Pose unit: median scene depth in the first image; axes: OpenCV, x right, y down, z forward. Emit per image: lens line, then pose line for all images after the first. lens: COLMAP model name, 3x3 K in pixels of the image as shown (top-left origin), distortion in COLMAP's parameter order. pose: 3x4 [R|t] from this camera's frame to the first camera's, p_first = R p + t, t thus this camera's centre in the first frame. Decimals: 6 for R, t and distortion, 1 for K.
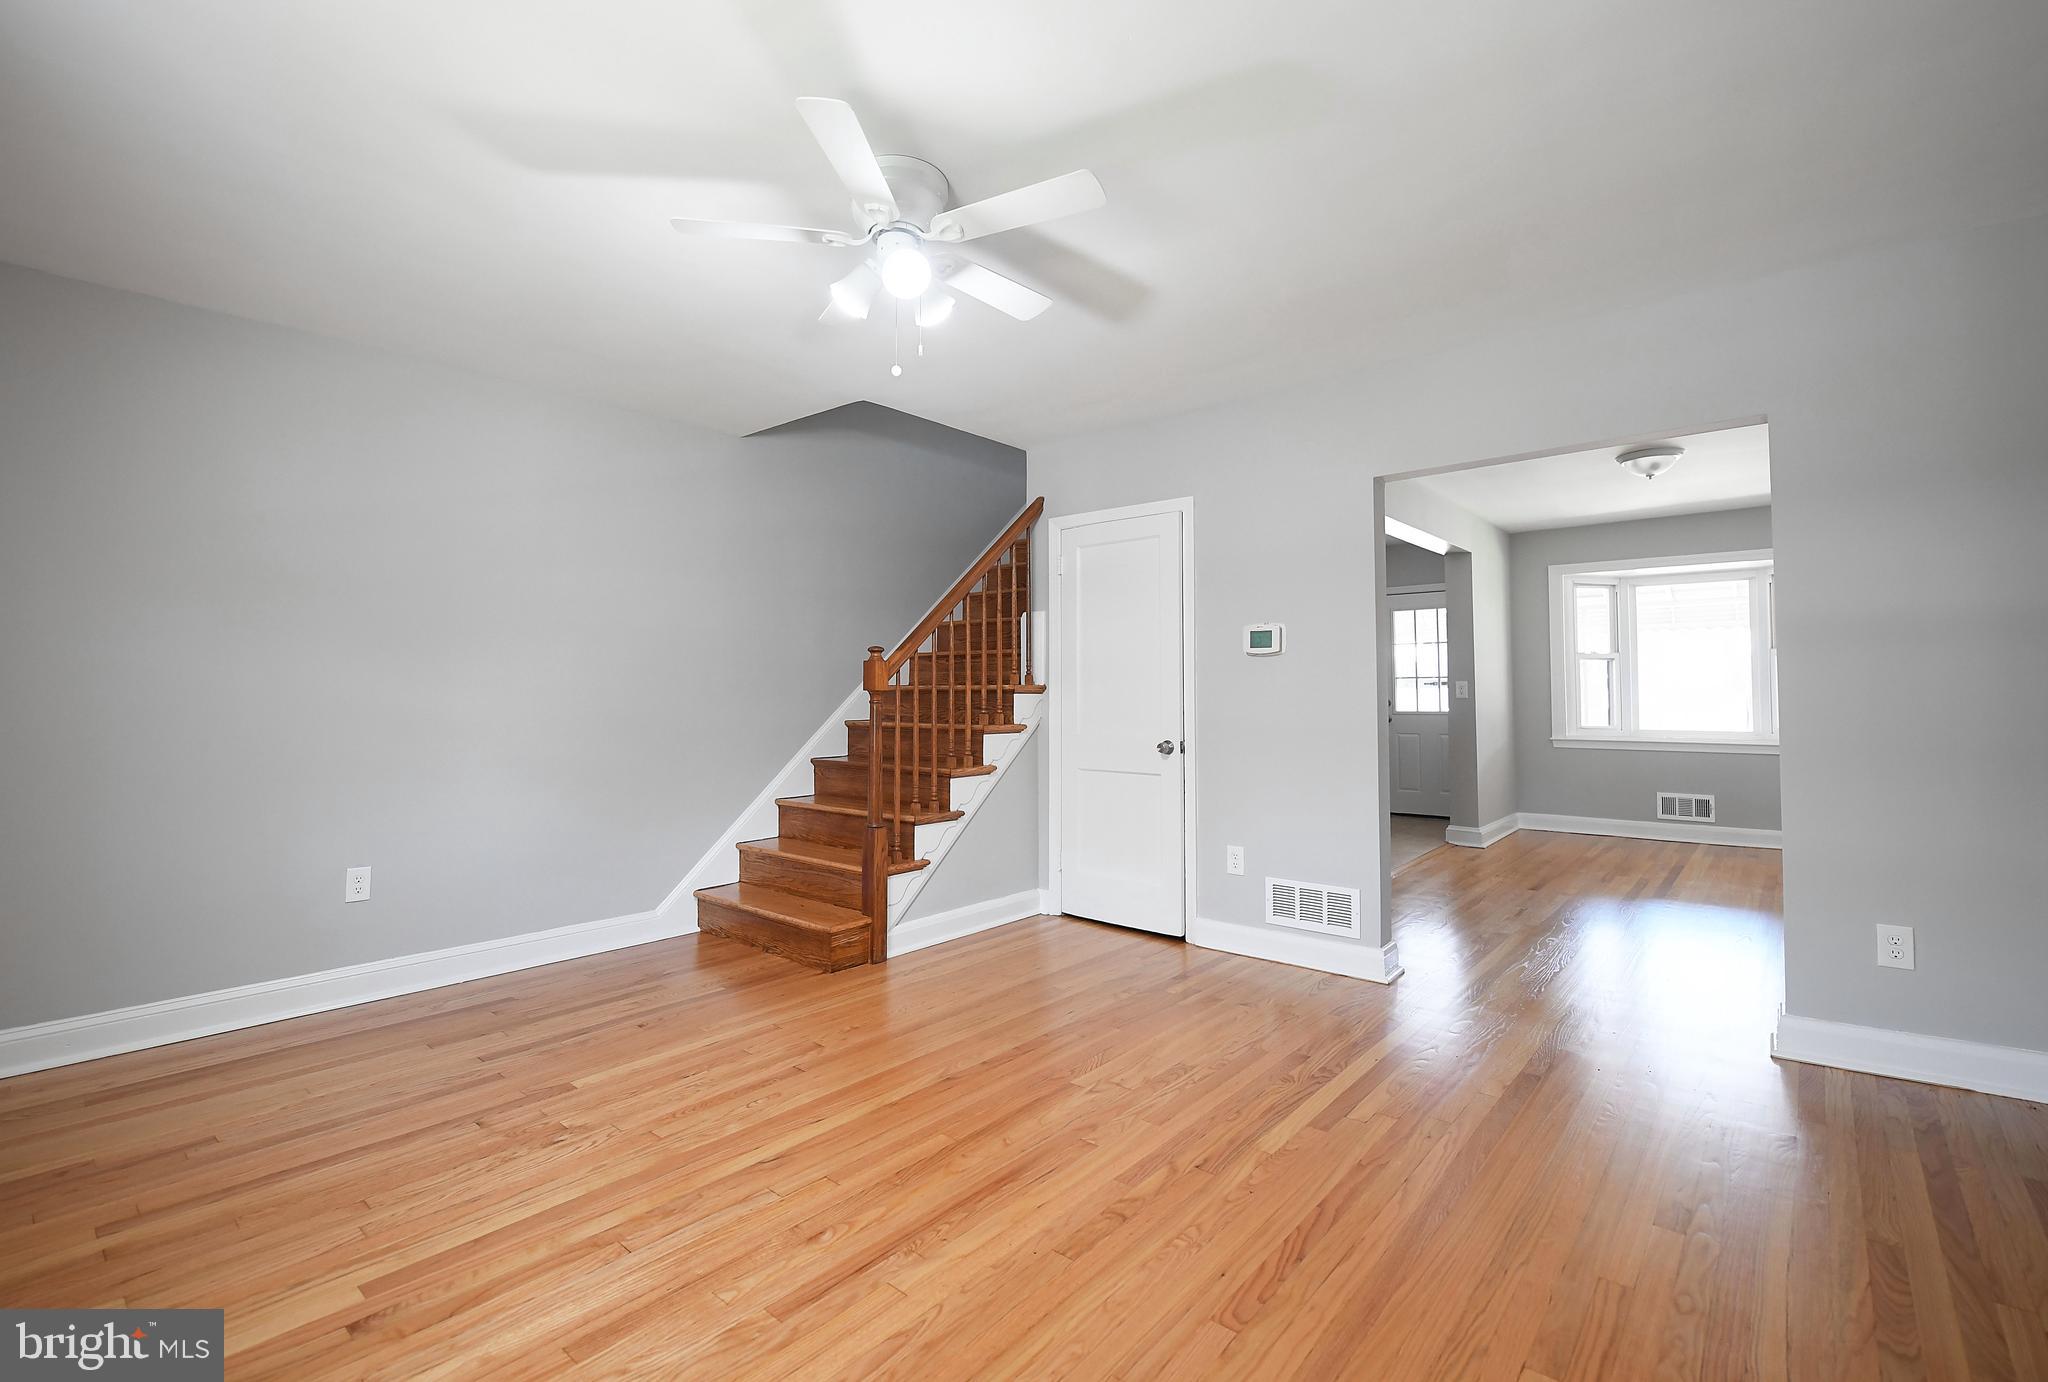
lens RADIAL K [[910.8, 0, 972.7], [0, 910.8, 669.9], [0, 0, 1]] dist [-0.011461, -0.000385]
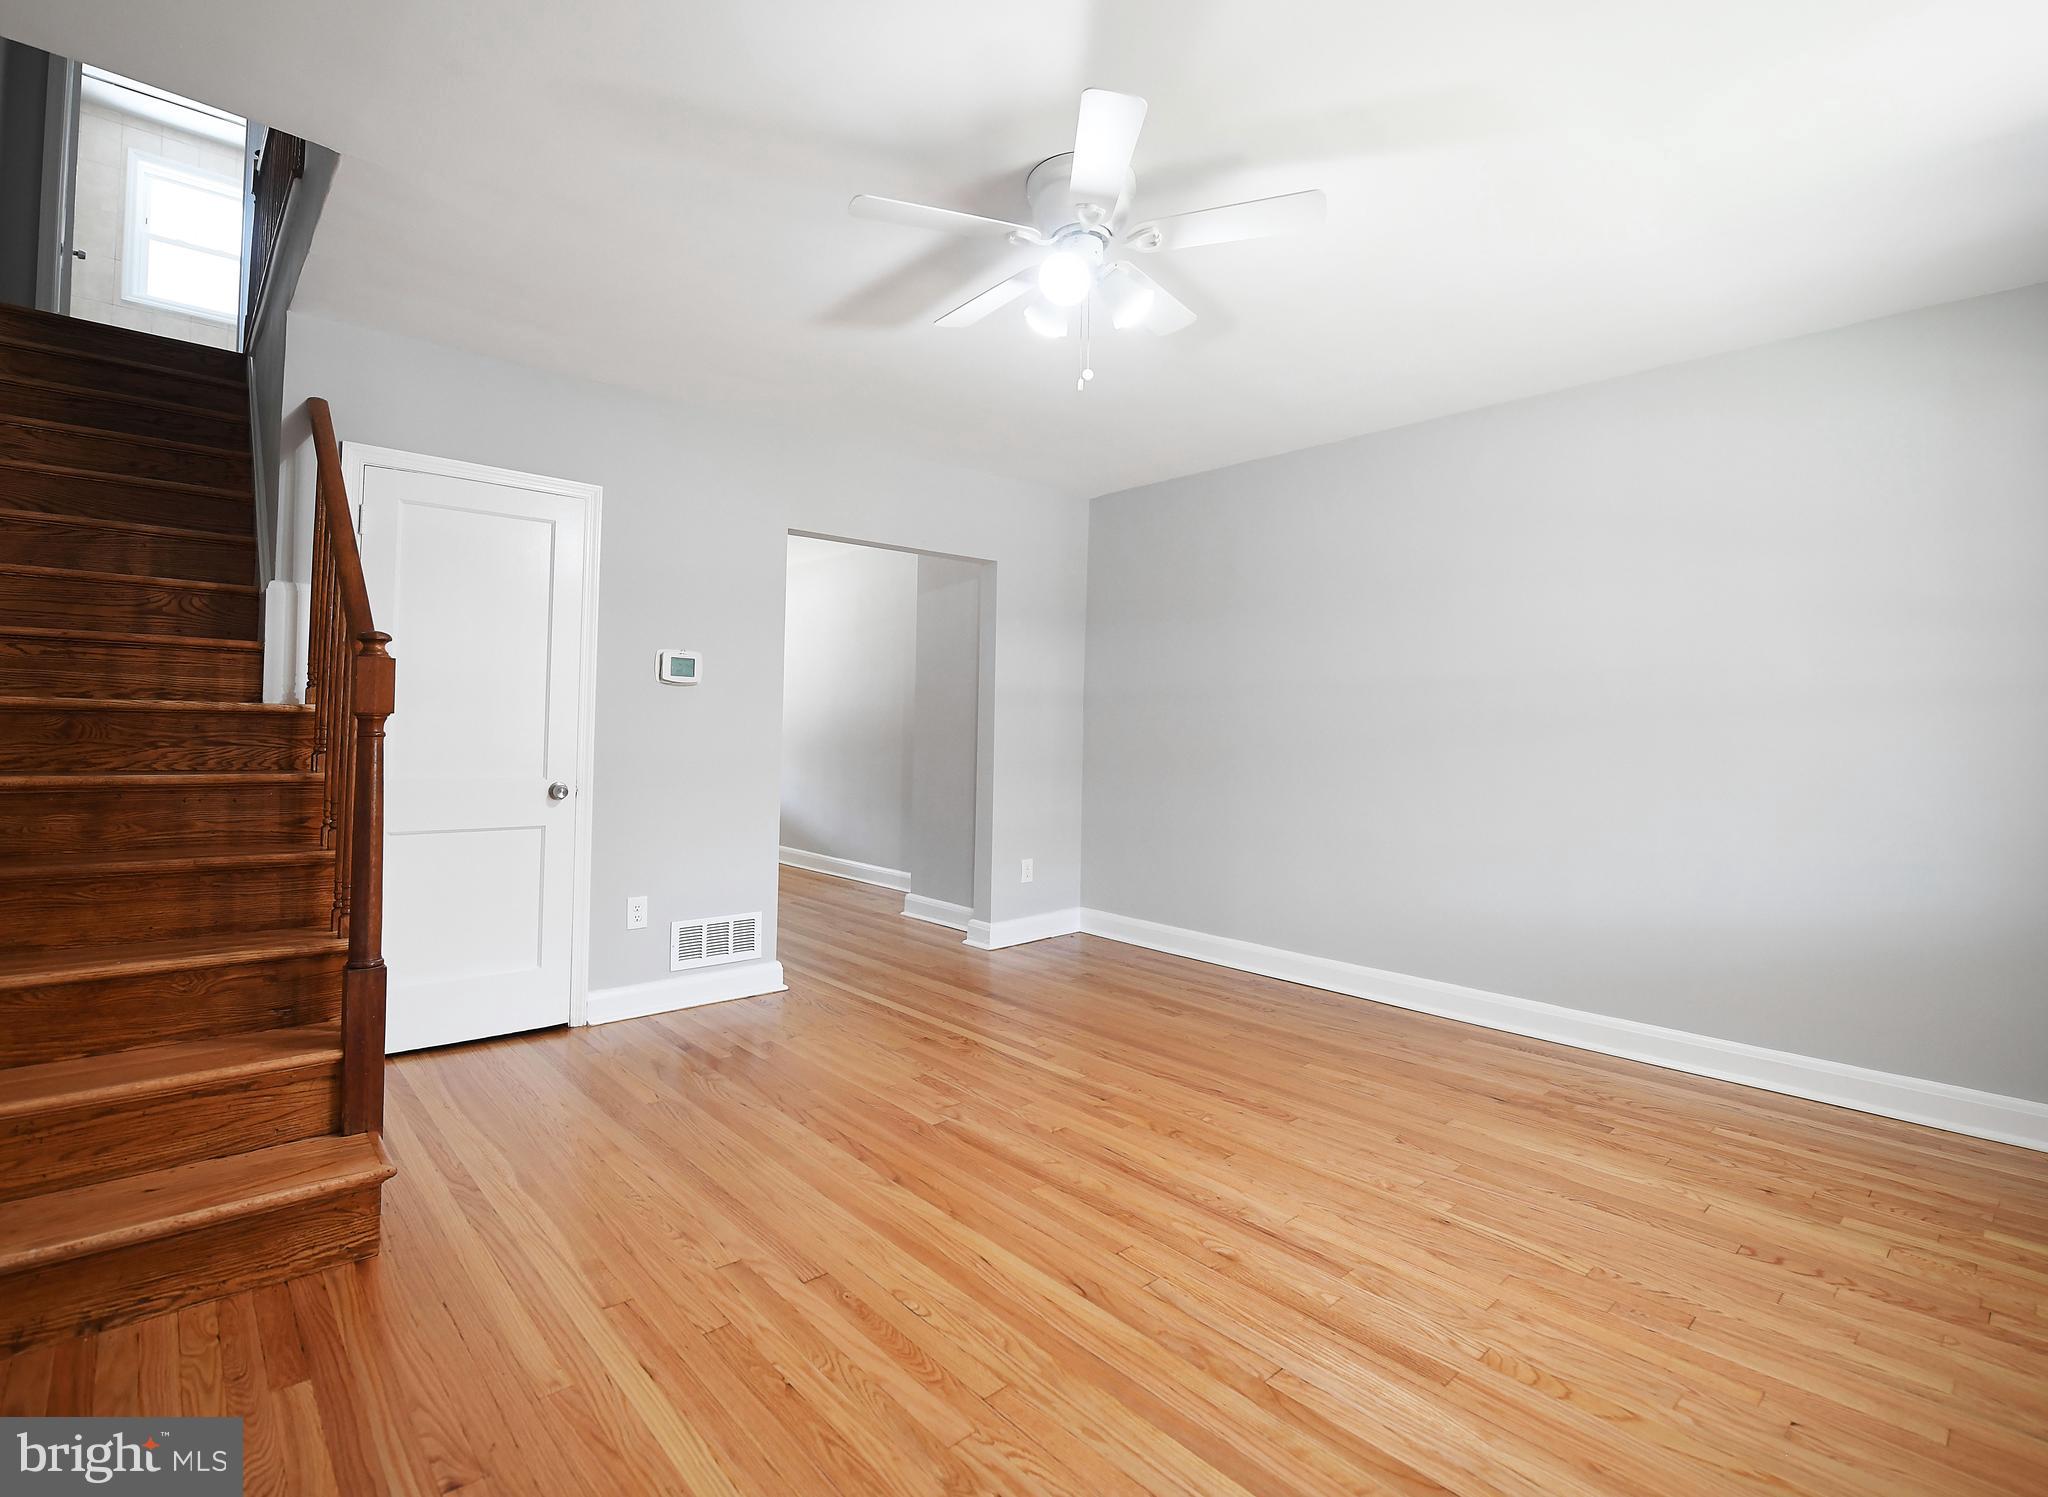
lens RADIAL K [[968.1, 0, 1017.8], [0, 968.1, 712.7], [0, 0, 1]] dist [-0.004597, -0.000695]
pose [[0.098157, 0.024902, 0.994859, -0.942367], [-0.044675, 0.998789, -0.020593, 0.025992], [-0.994168, -0.042424, 0.099151, 0.828141]]
